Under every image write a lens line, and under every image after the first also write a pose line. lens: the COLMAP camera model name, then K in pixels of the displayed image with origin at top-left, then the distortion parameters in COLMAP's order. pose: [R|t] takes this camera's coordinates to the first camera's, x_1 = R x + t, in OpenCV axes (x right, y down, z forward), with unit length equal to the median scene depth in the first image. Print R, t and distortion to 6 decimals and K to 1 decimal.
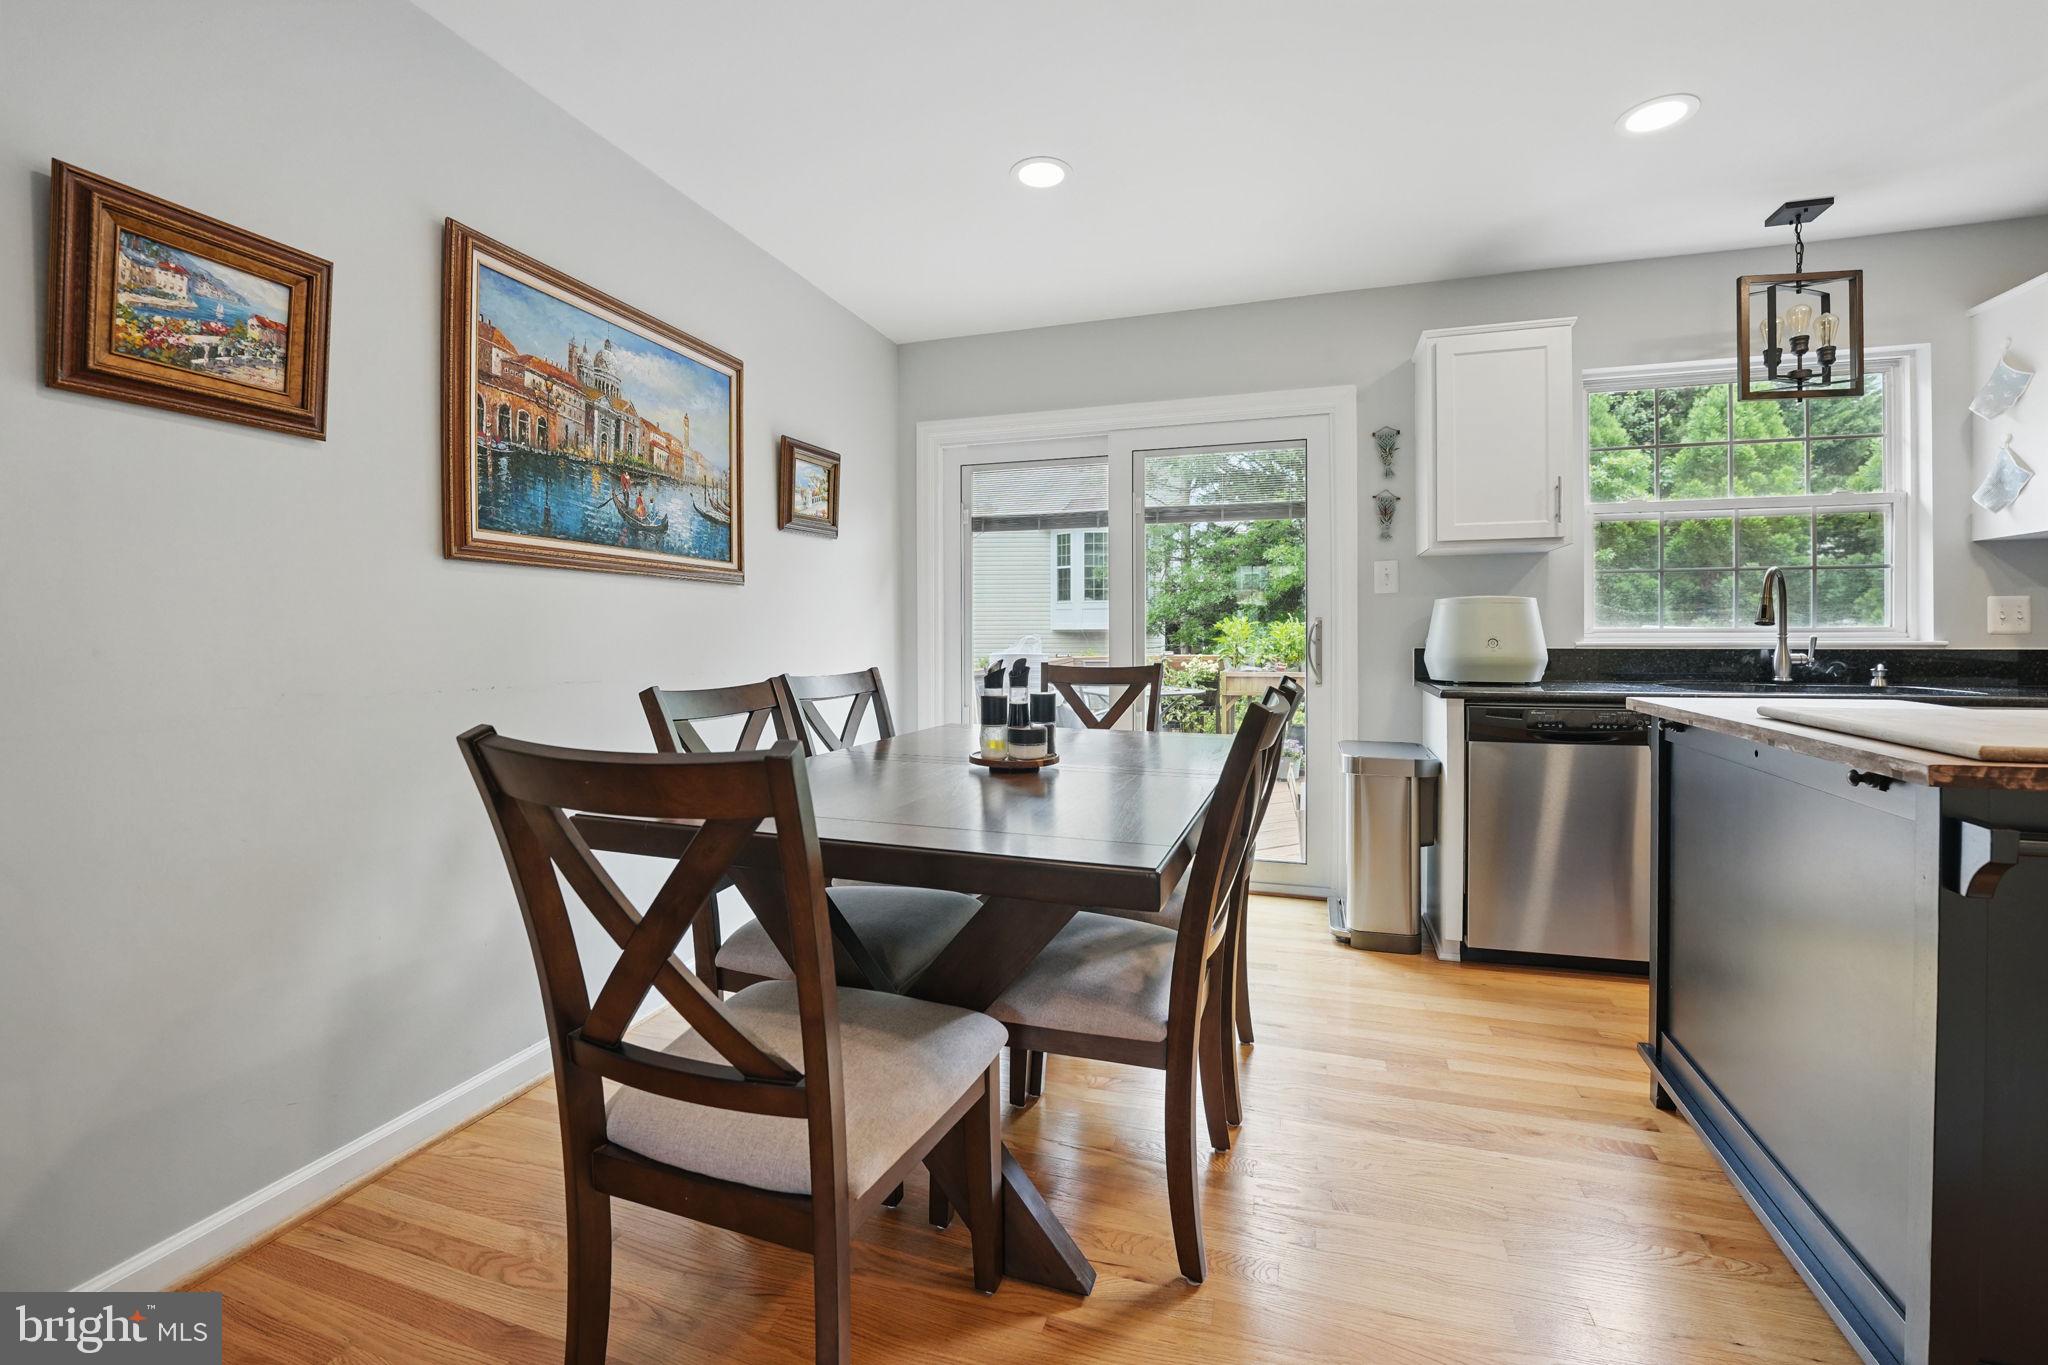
lens RADIAL K [[861.2, 0, 1018.7], [0, 861.2, 638.0], [0, 0, 1]] dist [-0.025485, 0.001524]
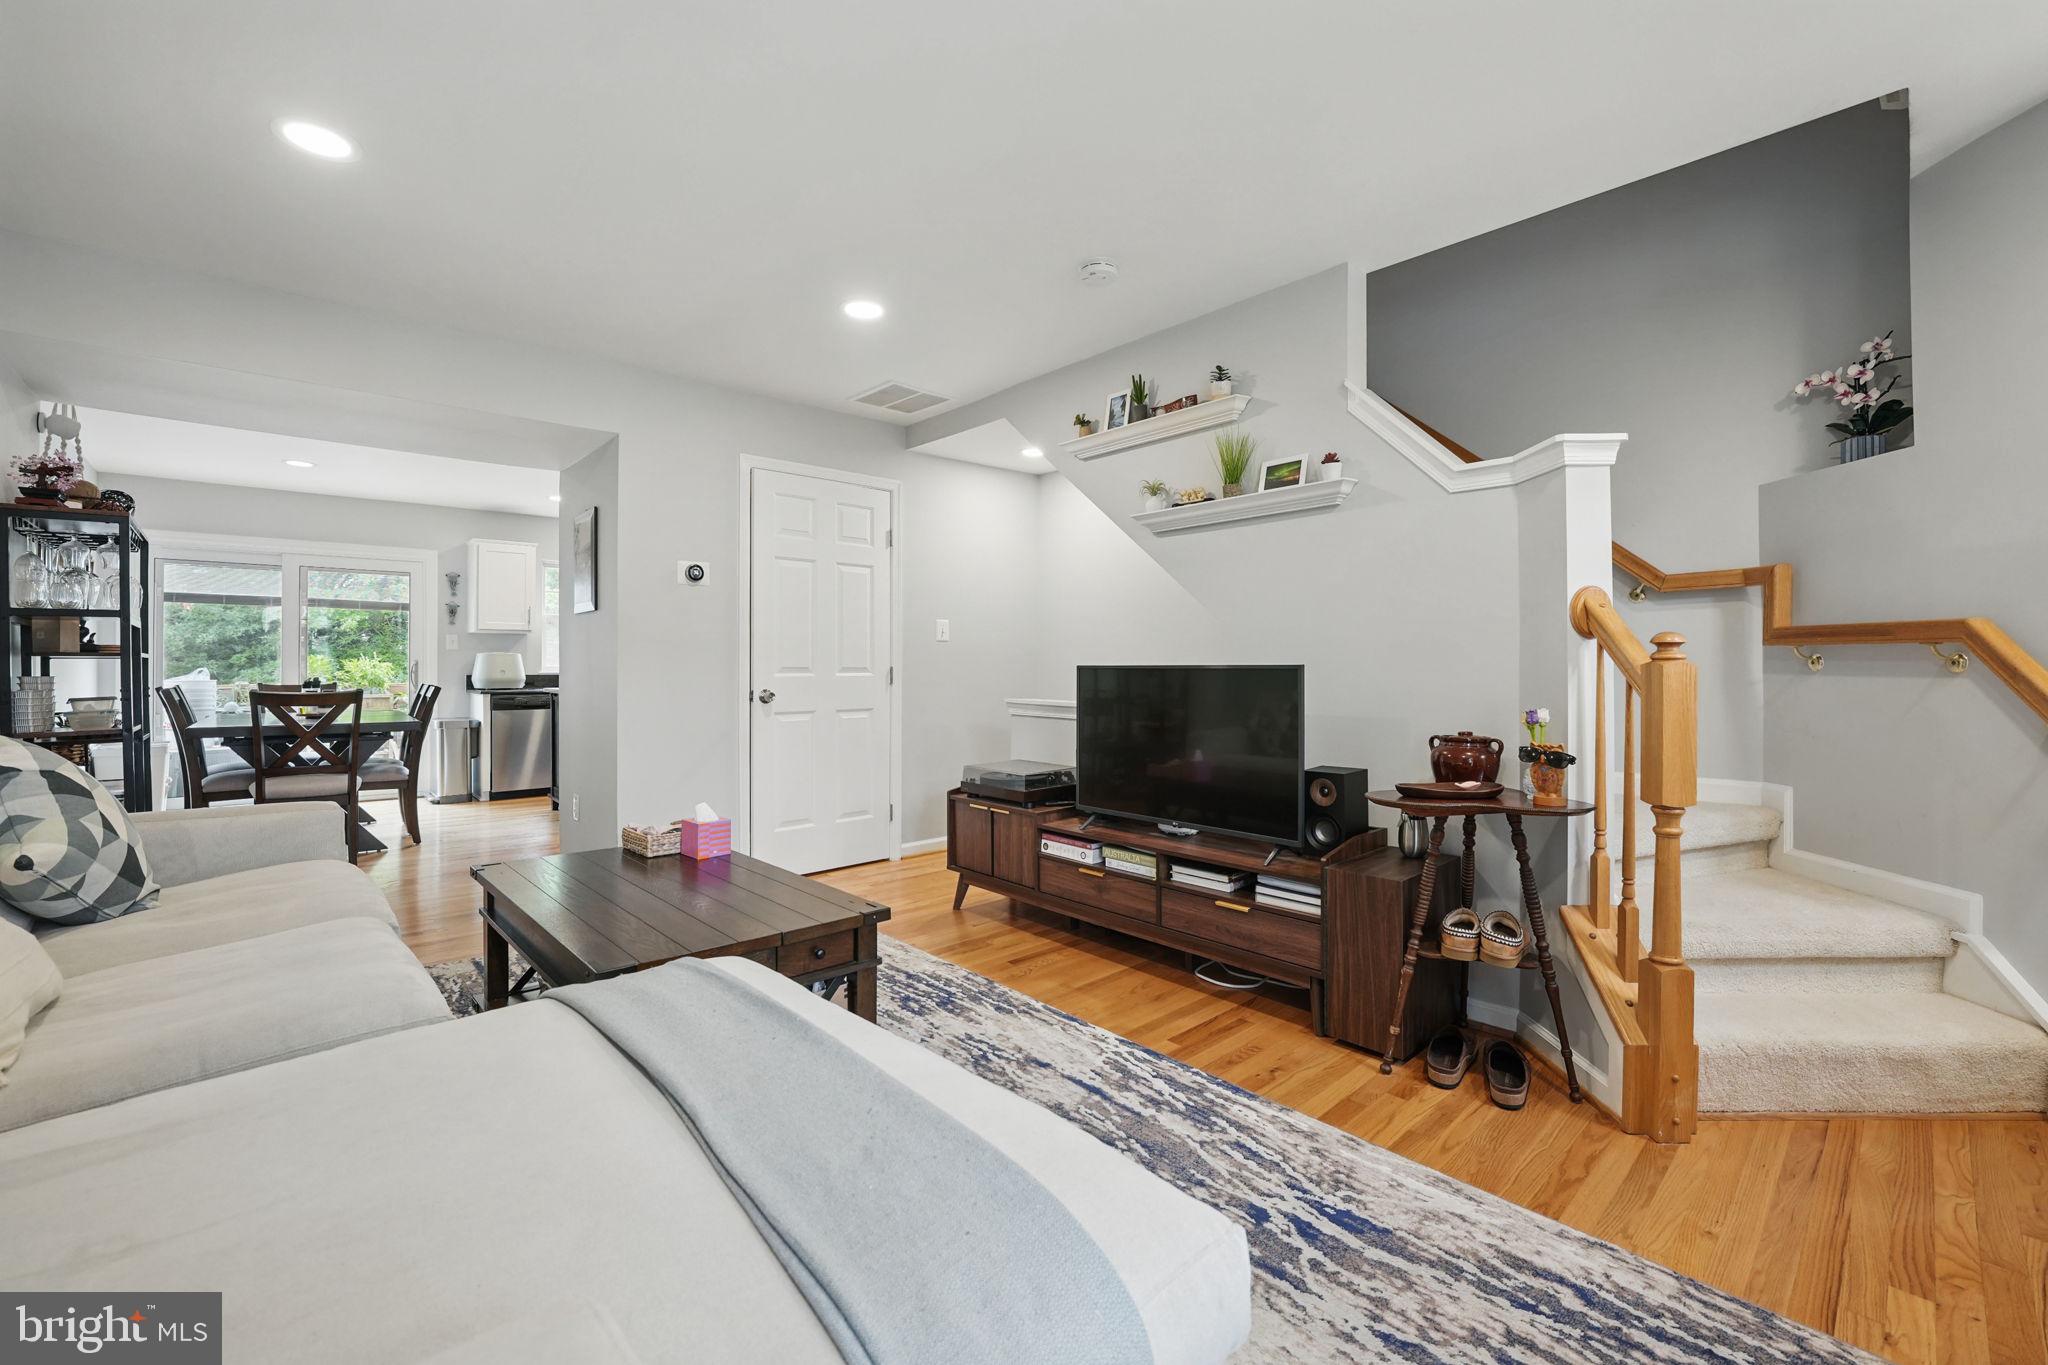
lens RADIAL K [[861.2, 0, 1033.0], [0, 861.2, 668.5], [0, 0, 1]] dist [-0.025485, 0.001524]
pose [[0.495664, 0.004124, 0.868505, -0.875218], [0.000694, 0.999987, -0.005145, 0.009519], [-0.868514, 0.003153, 0.495654, -1.646883]]
